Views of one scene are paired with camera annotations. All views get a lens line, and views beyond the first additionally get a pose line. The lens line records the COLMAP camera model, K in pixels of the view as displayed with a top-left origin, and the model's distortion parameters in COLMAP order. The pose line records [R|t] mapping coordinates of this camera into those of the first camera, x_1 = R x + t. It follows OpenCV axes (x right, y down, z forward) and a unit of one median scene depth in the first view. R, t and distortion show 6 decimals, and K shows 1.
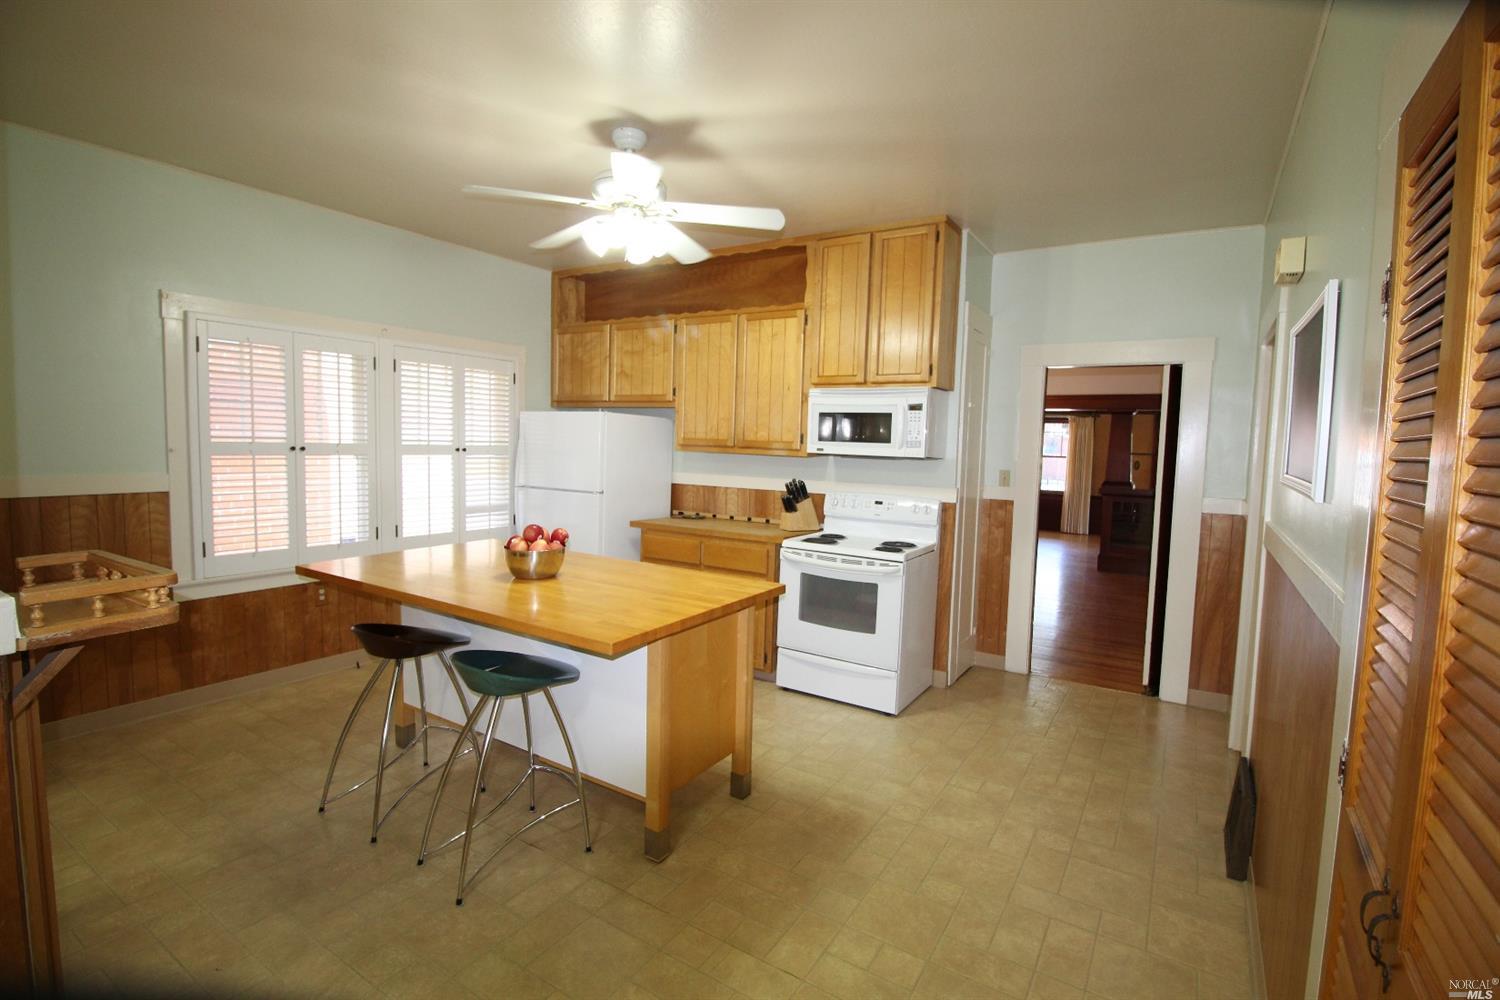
lens RADIAL K [[697.7, 0, 752.5], [0, 697.7, 504.1], [0, 0, 1]] dist [-0.010886, -0.008408]
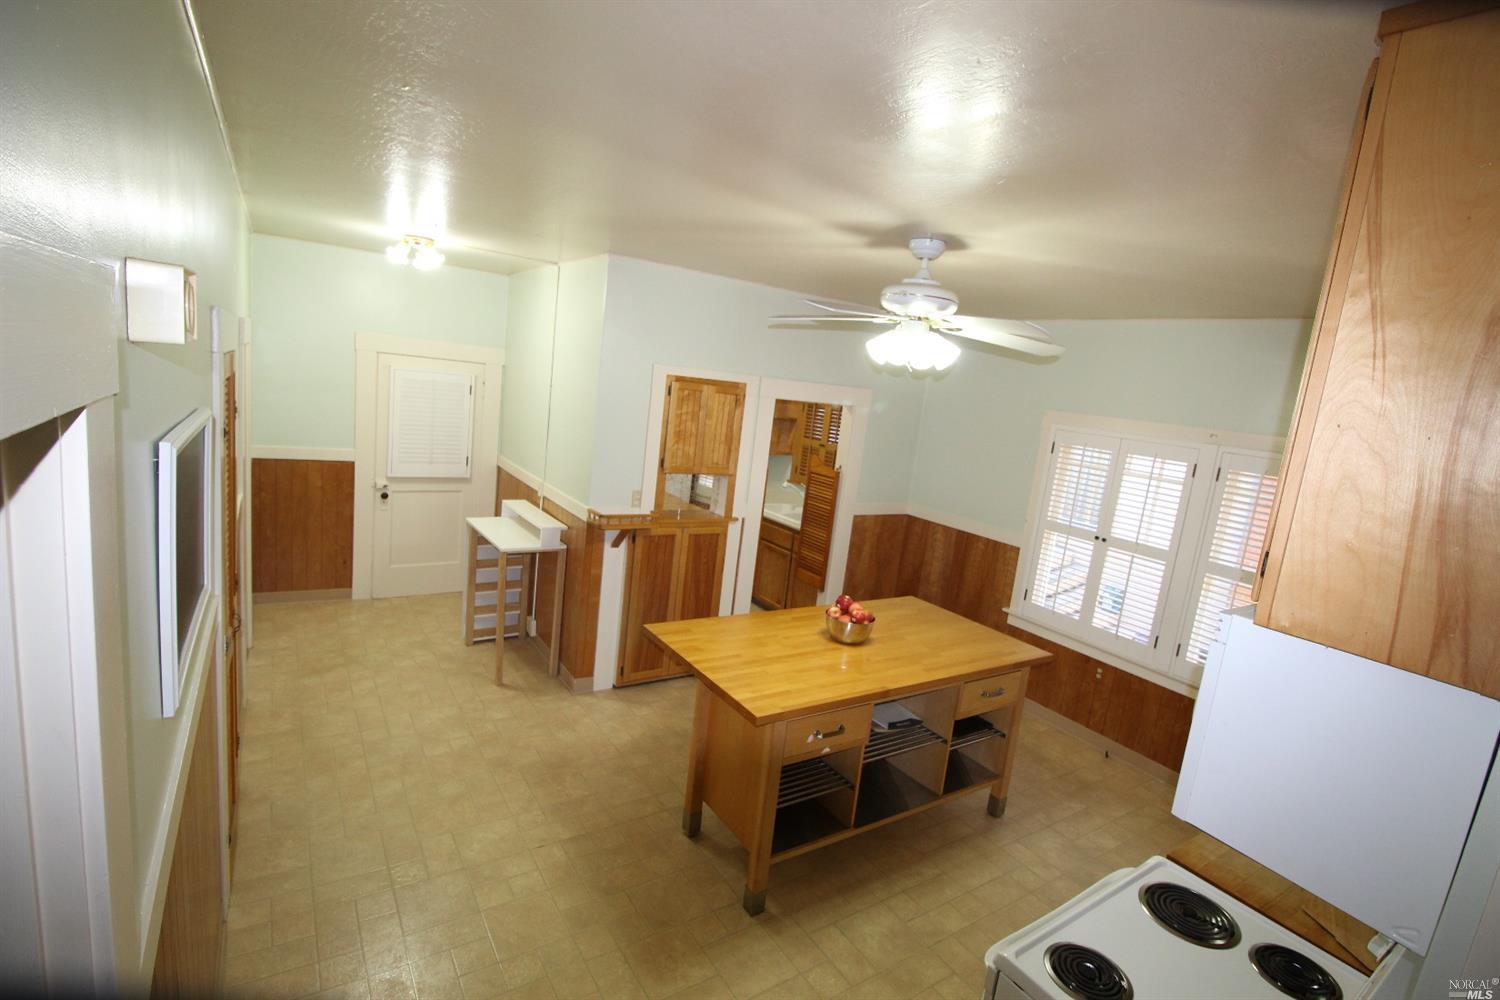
lens RADIAL K [[697.7, 0, 758.1], [0, 697.7, 492.3], [0, 0, 1]] dist [-0.010886, -0.008408]
pose [[-0.403146, 0.060689, -0.913121, 0.690863], [-0.215372, 0.963480, 0.159124, -0.242864], [0.889431, 0.260811, -0.375353, 1.028487]]
